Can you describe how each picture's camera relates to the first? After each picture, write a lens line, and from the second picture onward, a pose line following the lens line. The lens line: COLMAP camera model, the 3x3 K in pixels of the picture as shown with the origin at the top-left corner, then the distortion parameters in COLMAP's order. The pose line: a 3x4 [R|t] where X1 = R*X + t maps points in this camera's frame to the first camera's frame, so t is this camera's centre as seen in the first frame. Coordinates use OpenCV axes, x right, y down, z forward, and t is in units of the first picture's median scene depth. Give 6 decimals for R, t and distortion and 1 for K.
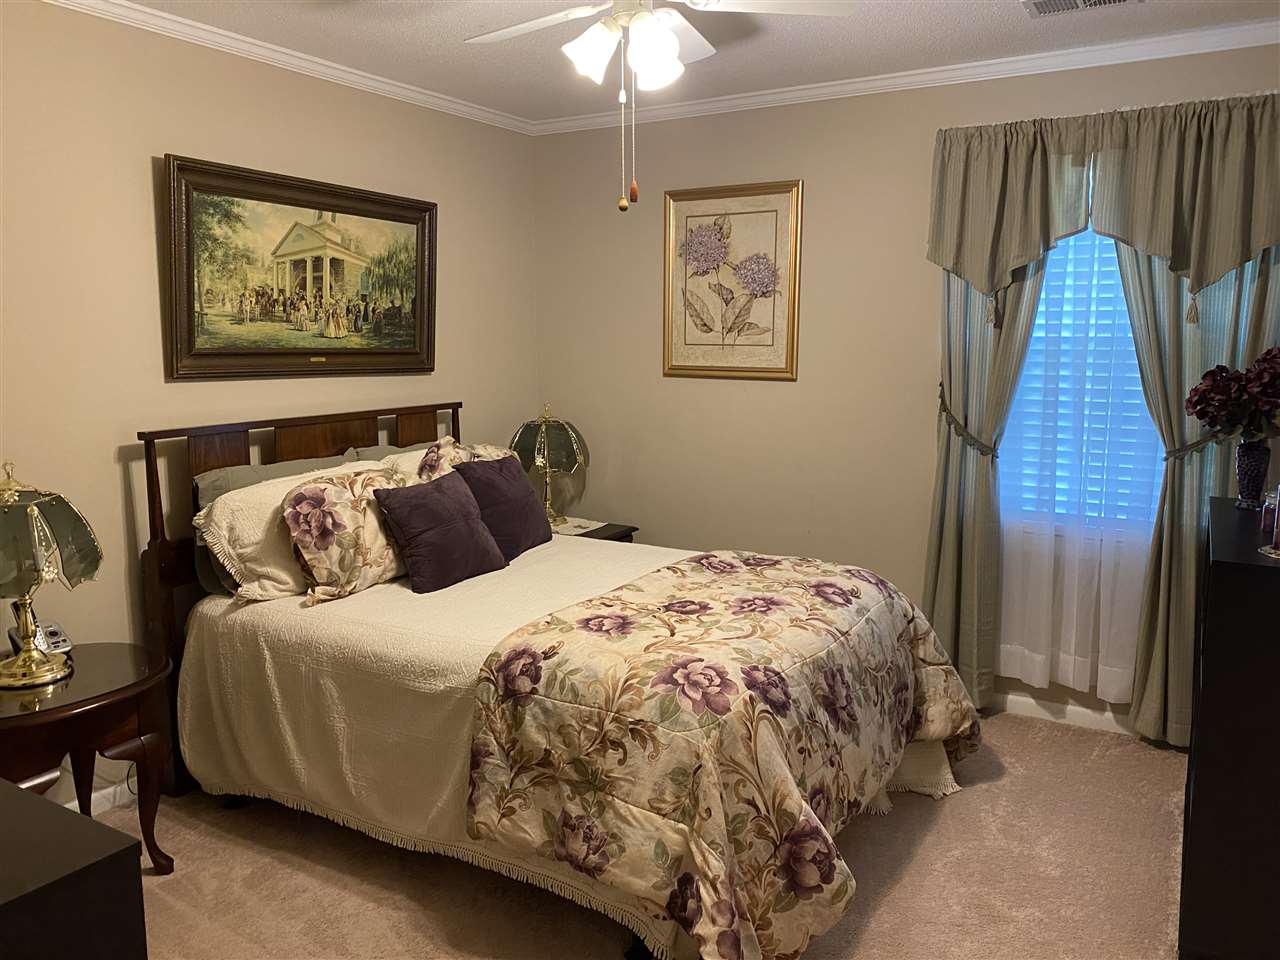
lens RADIAL K [[971.7, 0, 633.8], [0, 971.7, 466.5], [0, 0, 1]] dist [0.038863, -0.062340]
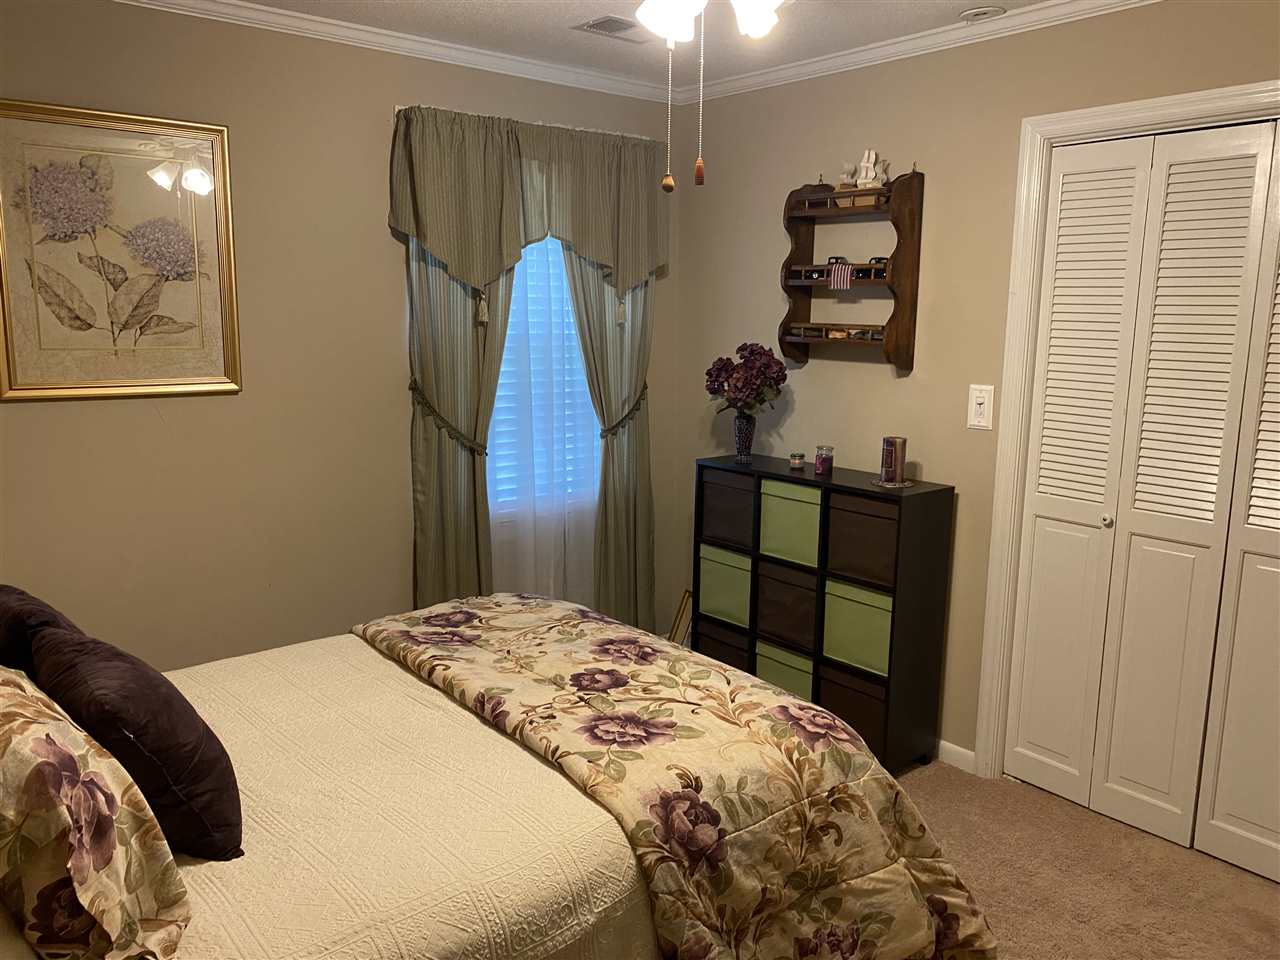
lens RADIAL K [[971.7, 0, 639.5], [0, 971.7, 492.4], [0, 0, 1]] dist [0.038863, -0.062340]
pose [[0.331840, -0.170946, 0.927717, -0.762394], [0.117895, 0.983248, 0.139008, -0.138434], [-0.935940, 0.063245, 0.346435, 0.764672]]
